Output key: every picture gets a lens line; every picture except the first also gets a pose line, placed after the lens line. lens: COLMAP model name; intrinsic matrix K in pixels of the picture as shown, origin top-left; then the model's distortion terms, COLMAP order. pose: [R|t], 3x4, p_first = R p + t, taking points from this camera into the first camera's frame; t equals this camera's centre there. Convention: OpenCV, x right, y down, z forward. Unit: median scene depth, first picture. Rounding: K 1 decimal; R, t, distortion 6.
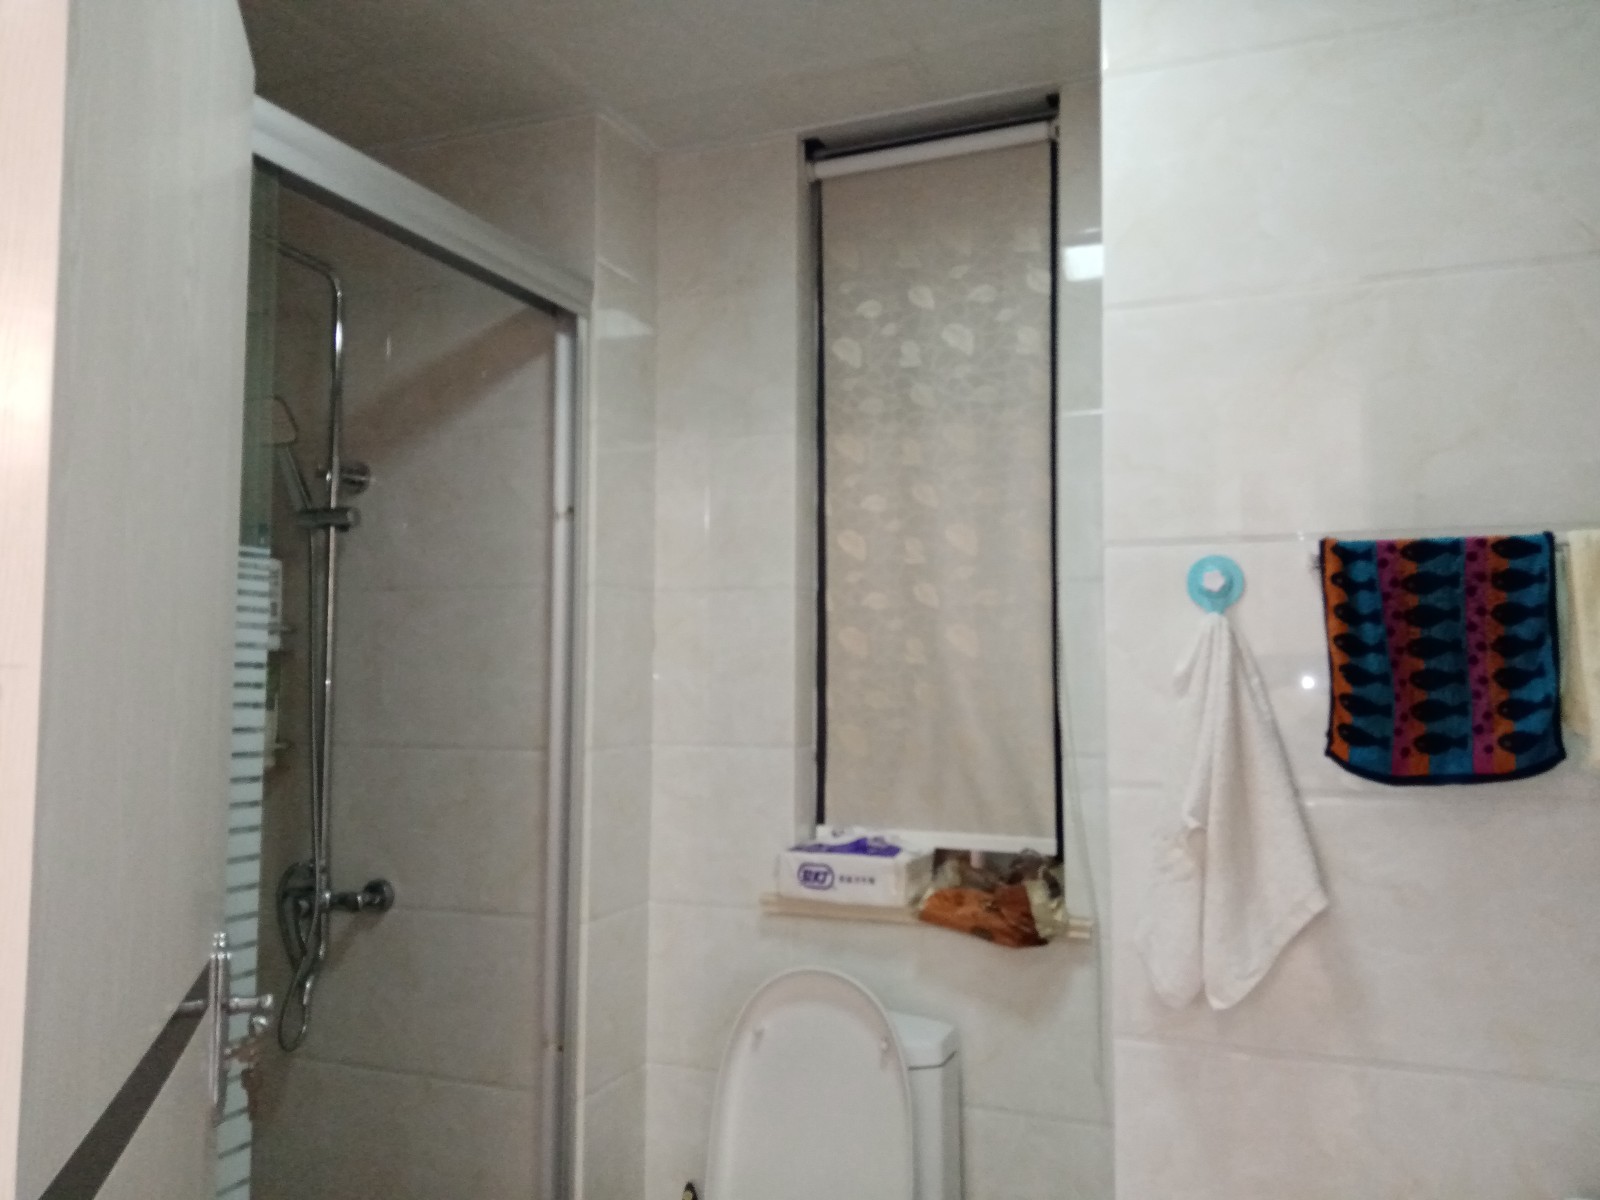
lens RADIAL K [[1257.0, 0, 800.9], [0, 1257.0, 602.0], [0, 0, 1]] dist [0.026078, -0.002310]
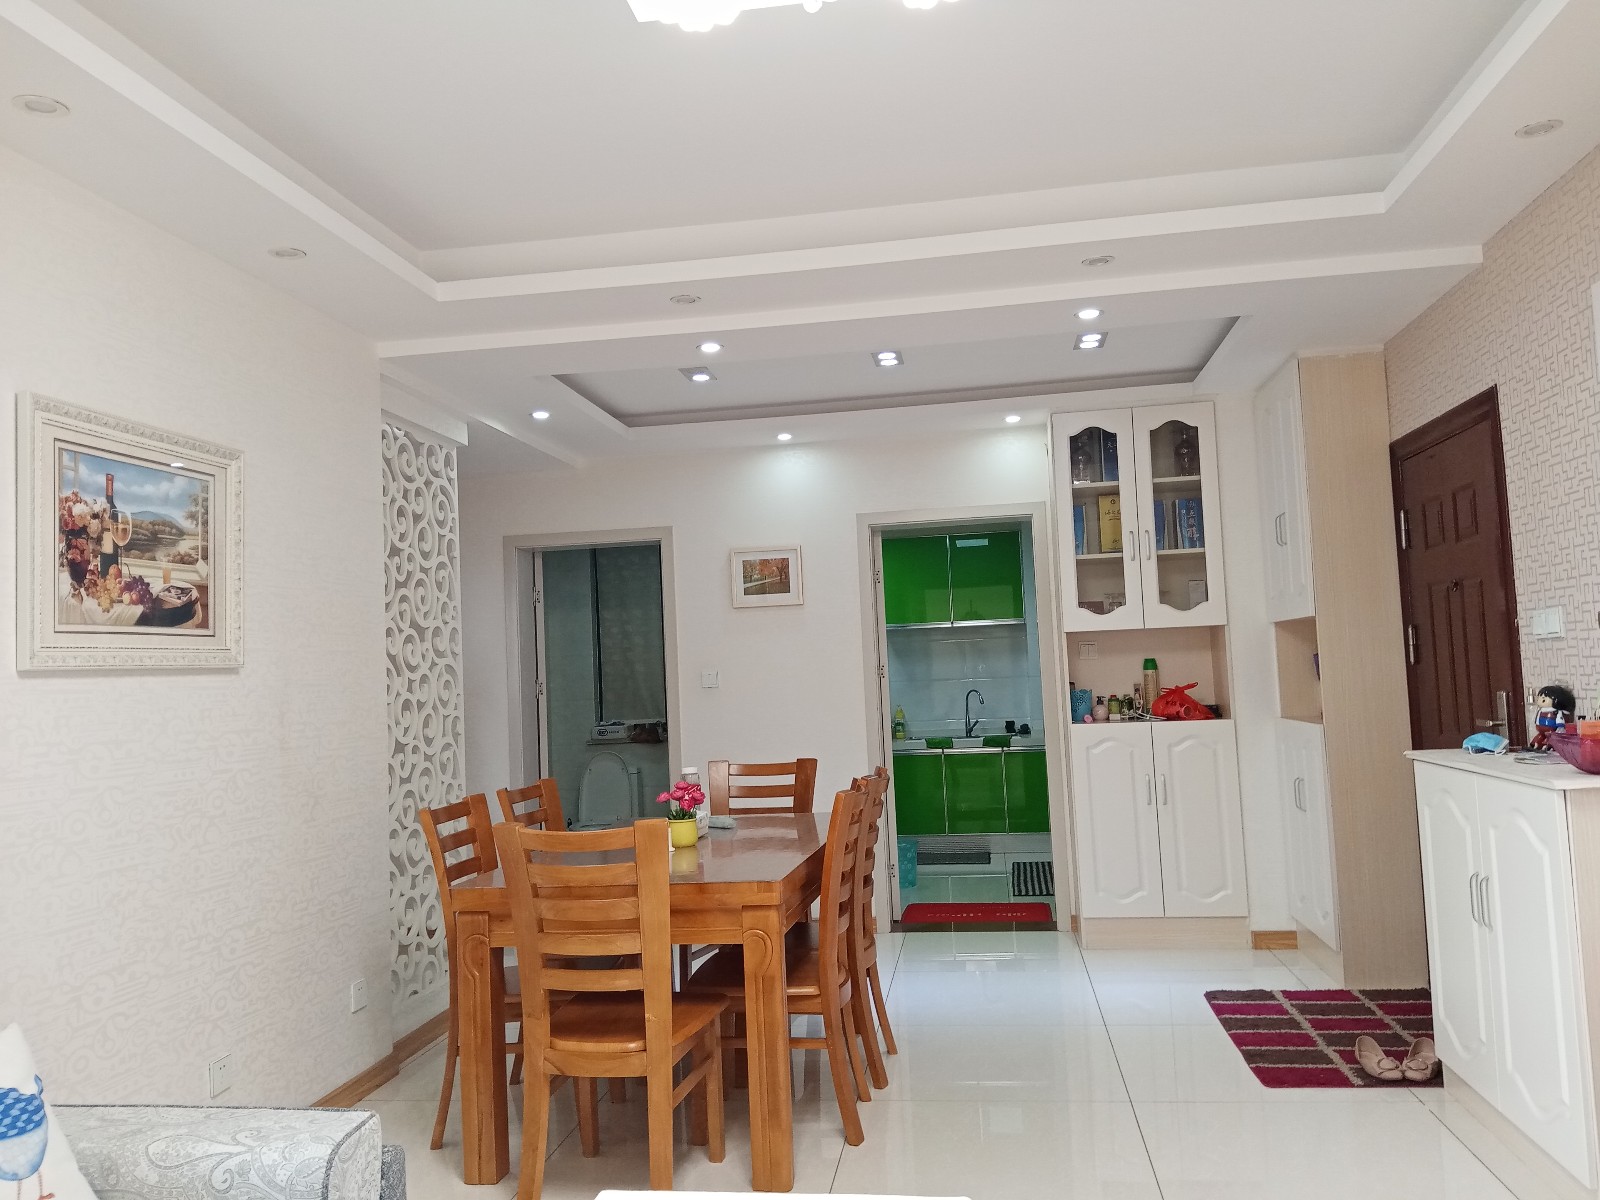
lens RADIAL K [[1257.0, 0, 801.1], [0, 1257.0, 600.3], [0, 0, 1]] dist [0.026078, -0.002310]
pose [[0.972605, -0.032555, 0.230175, -0.254442], [0.031848, 0.999470, 0.006786, -0.177556], [-0.230274, 0.000730, 0.973126, -2.698127]]
